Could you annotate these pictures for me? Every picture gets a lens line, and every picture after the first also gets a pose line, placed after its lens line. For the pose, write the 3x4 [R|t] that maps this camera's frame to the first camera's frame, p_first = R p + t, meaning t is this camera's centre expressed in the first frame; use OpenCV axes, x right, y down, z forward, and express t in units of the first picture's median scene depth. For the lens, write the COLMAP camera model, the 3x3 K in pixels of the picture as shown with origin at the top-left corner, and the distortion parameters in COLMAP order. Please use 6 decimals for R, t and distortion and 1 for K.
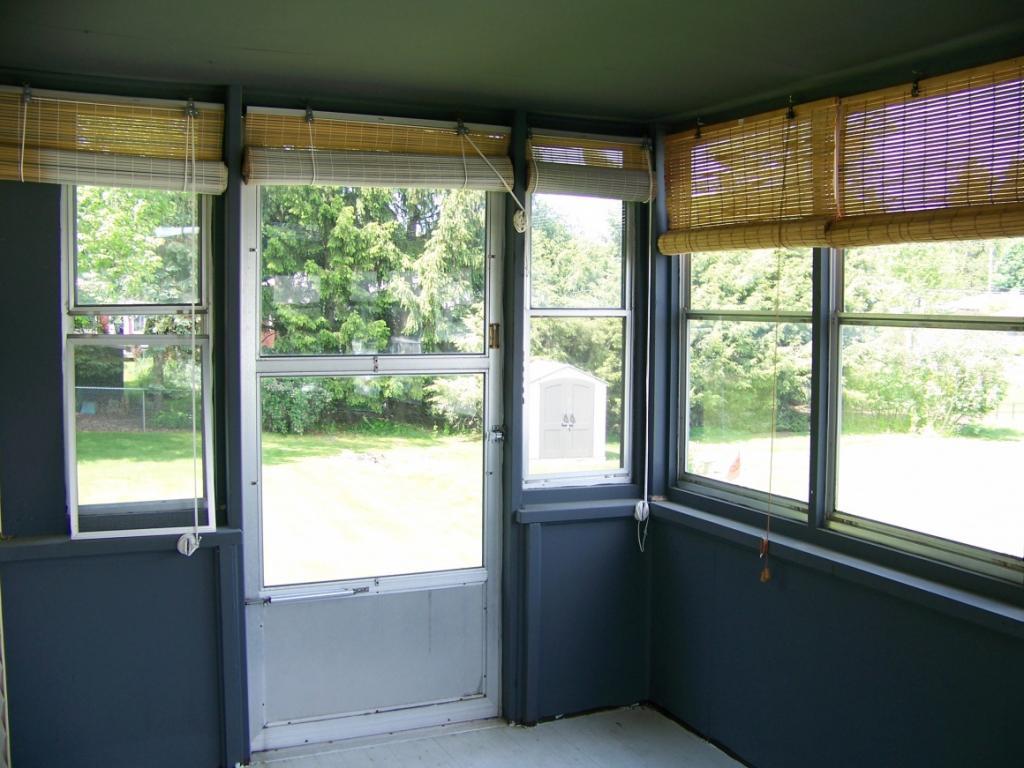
lens RADIAL K [[1081.9, 0, 540.1], [0, 1081.9, 387.8], [0, 0, 1]] dist [-0.247478, 0.325549]
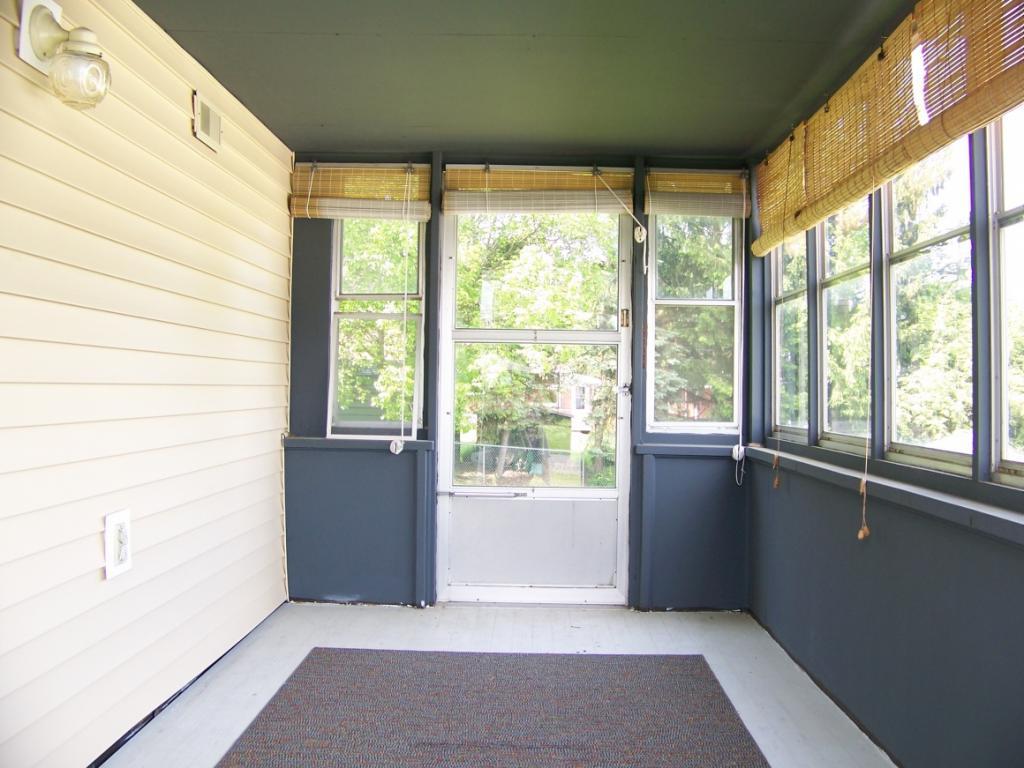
lens RADIAL K [[1081.9, 0, 540.1], [0, 1081.9, 387.8], [0, 0, 1]] dist [-0.247478, 0.325549]
pose [[0.904920, 0.001279, -0.425580, 0.474319], [-0.036232, 0.996596, -0.074046, 0.155967], [0.424037, 0.082425, 0.901886, -0.301337]]
